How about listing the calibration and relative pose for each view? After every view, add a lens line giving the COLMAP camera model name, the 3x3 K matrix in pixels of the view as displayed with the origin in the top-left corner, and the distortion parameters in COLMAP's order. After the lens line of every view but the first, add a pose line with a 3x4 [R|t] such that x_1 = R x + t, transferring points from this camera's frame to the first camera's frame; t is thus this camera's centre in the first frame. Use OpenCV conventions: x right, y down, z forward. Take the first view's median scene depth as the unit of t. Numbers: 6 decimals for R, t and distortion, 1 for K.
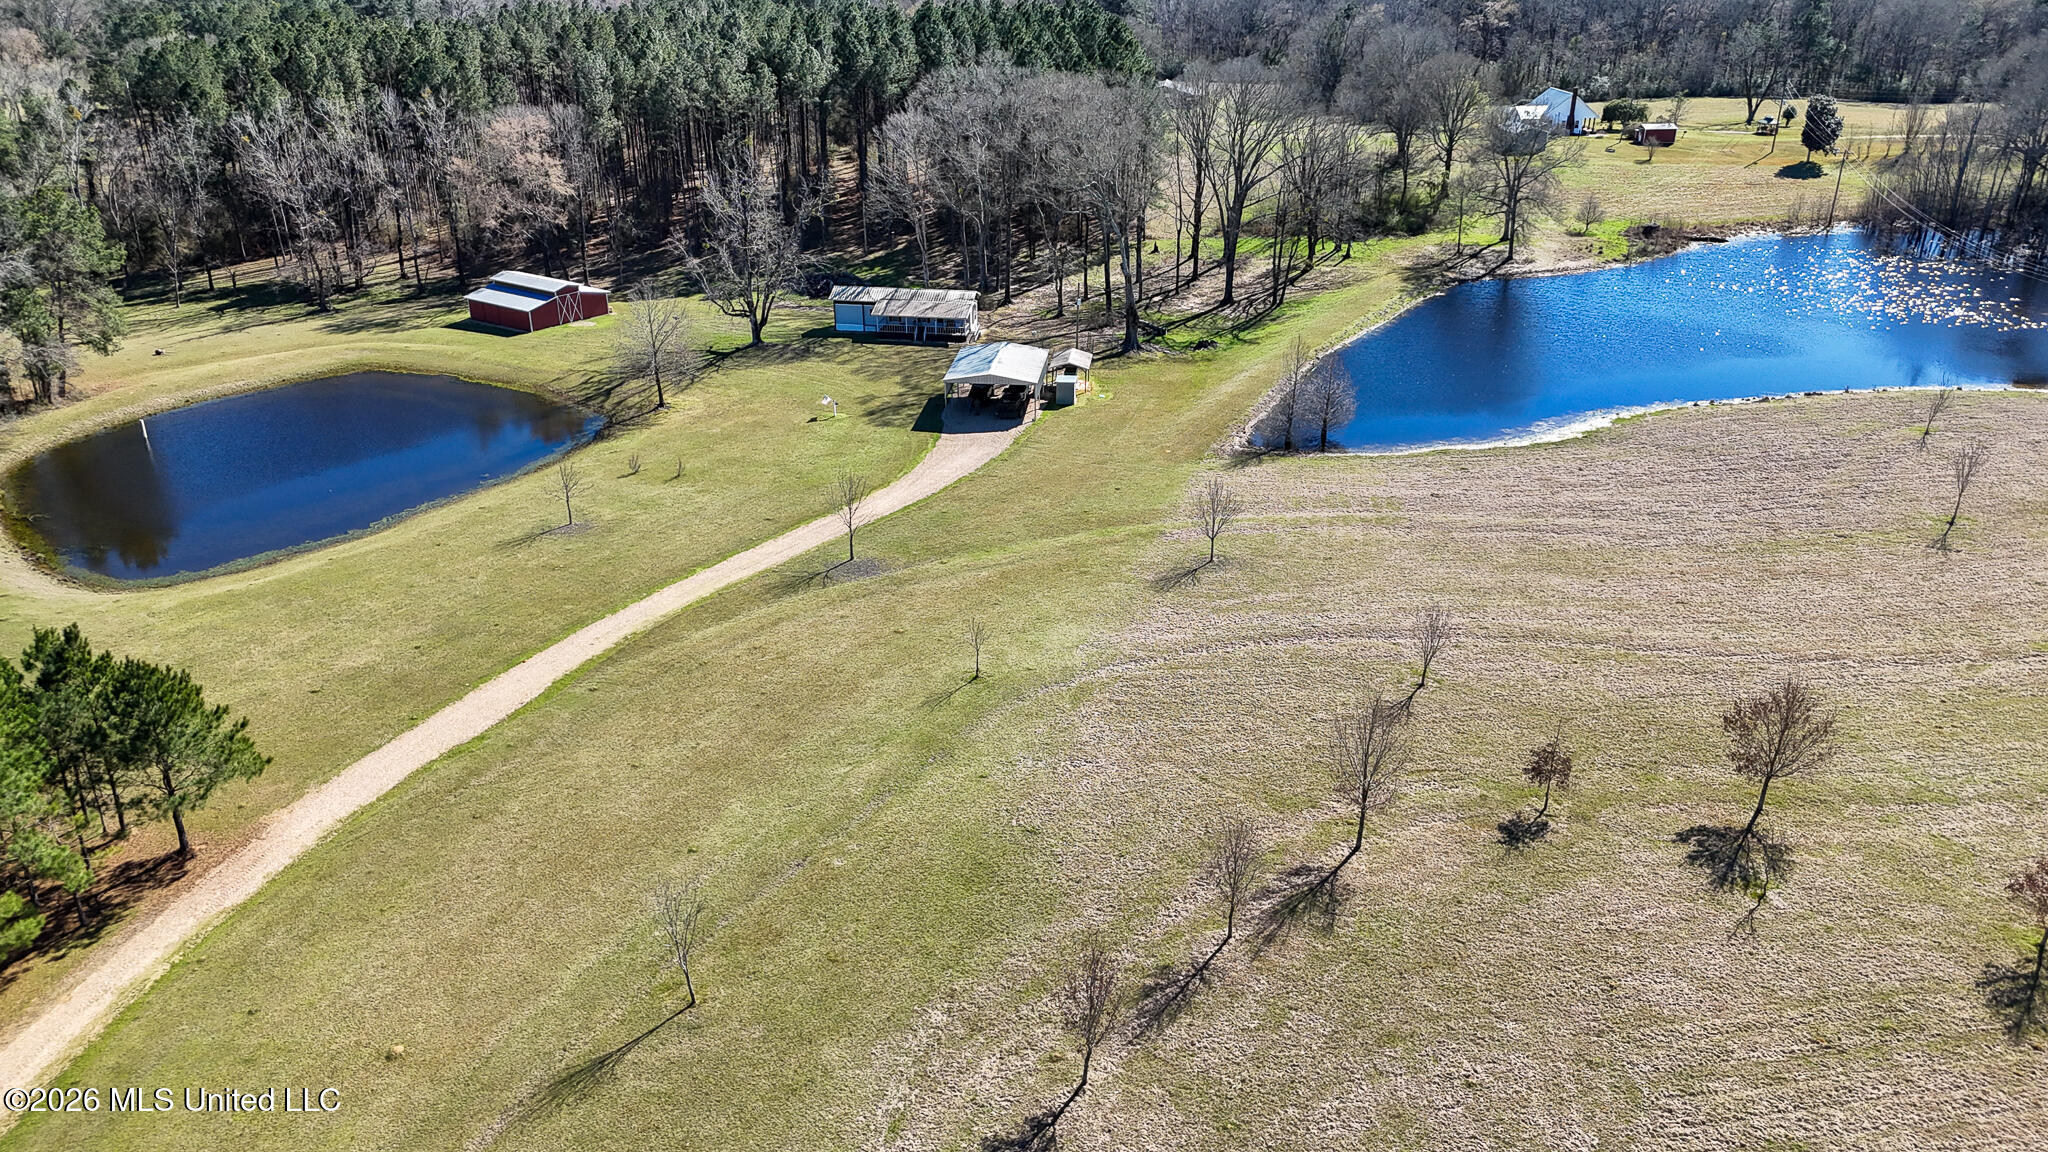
lens RADIAL K [[1508.1, 0, 1024.5], [0, 1508.1, 570.2], [0, 0, 1]] dist [0.080751, -0.073054]
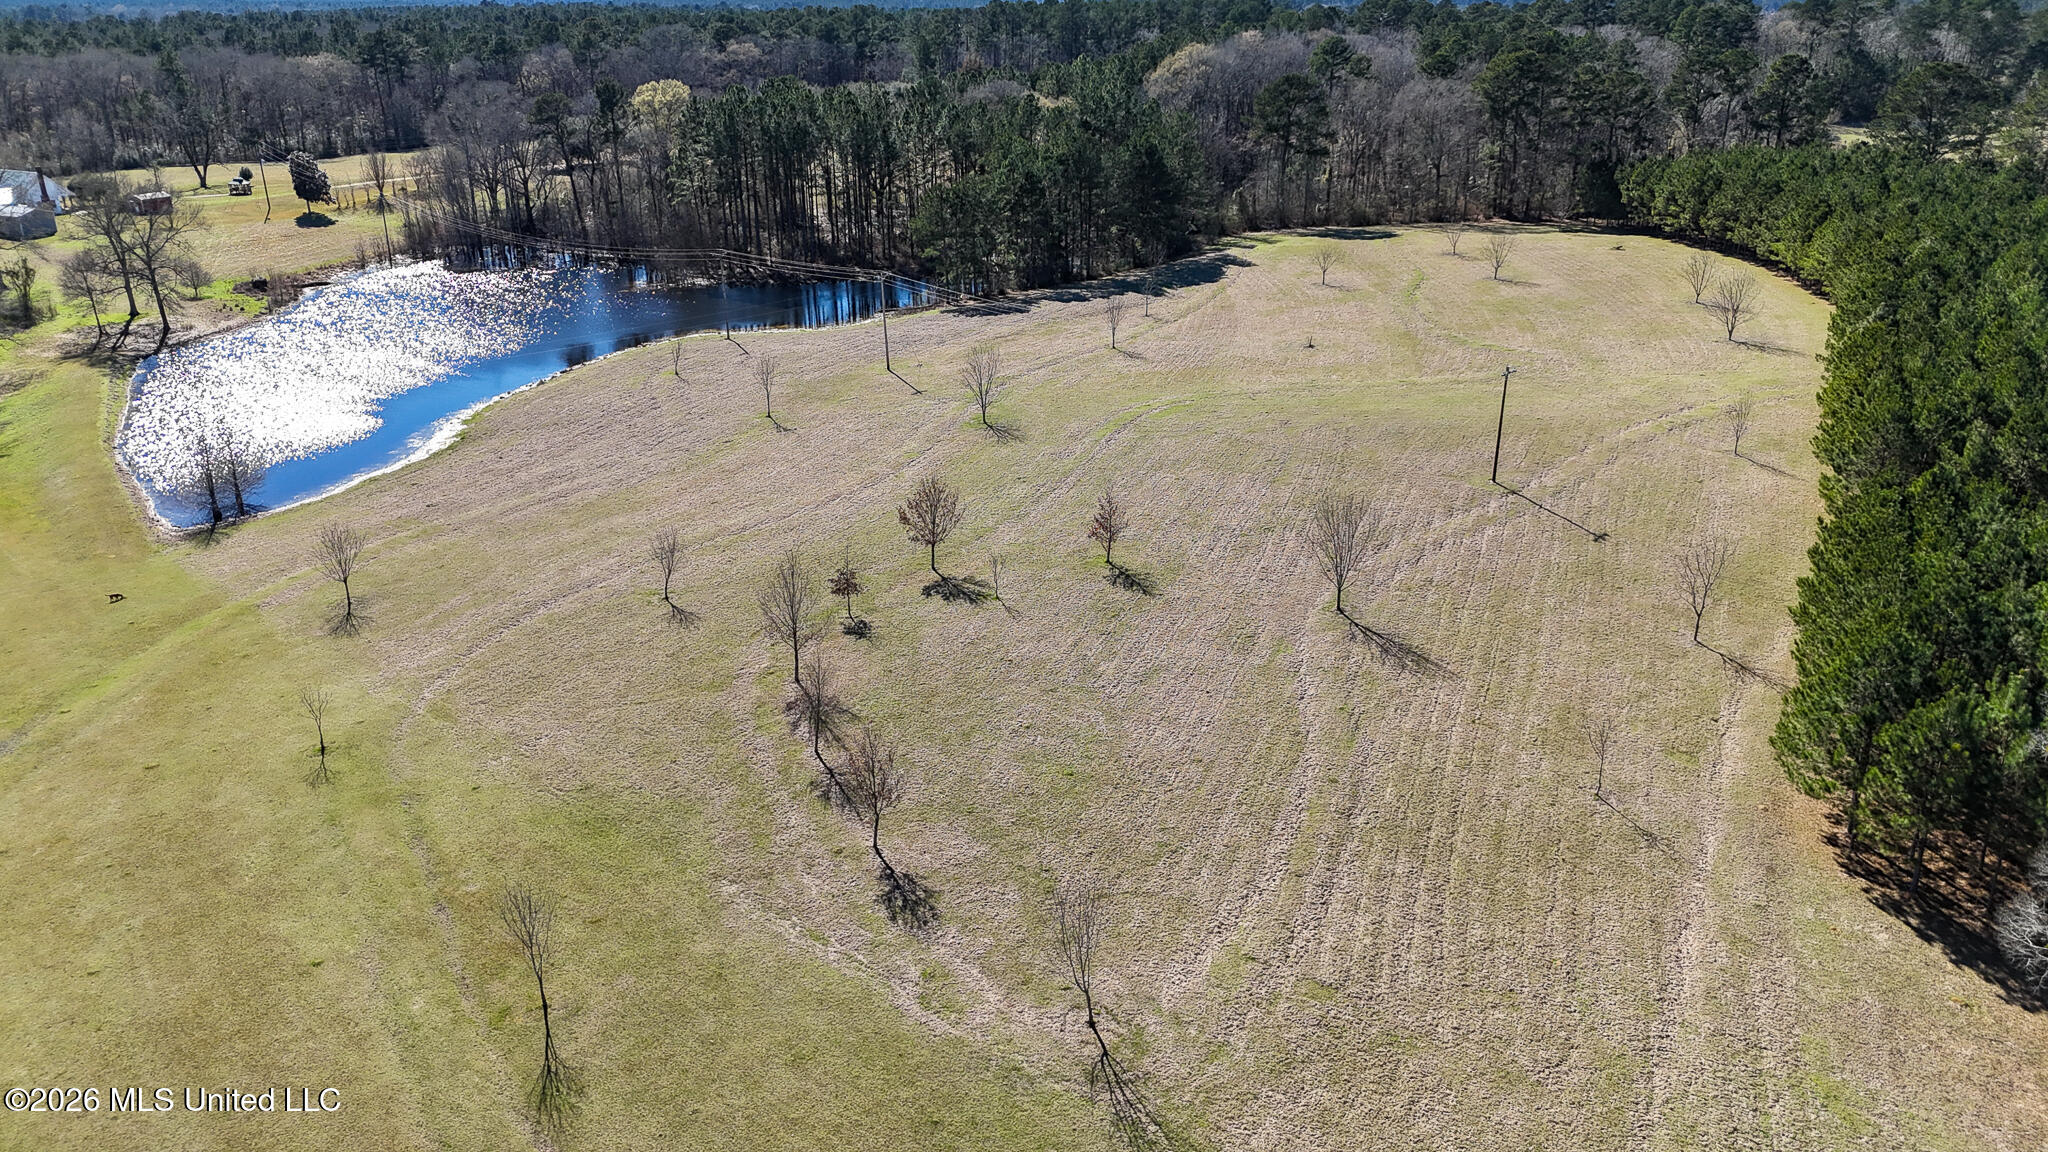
lens RADIAL K [[1508.1, 0, 1029.1], [0, 1508.1, 574.1], [0, 0, 1]] dist [0.080751, -0.073054]
pose [[0.510898, -0.313161, 0.800570, -0.281359], [0.347637, 0.927002, 0.140767, -0.006000], [-0.786213, 0.206390, 0.582471, 0.028853]]
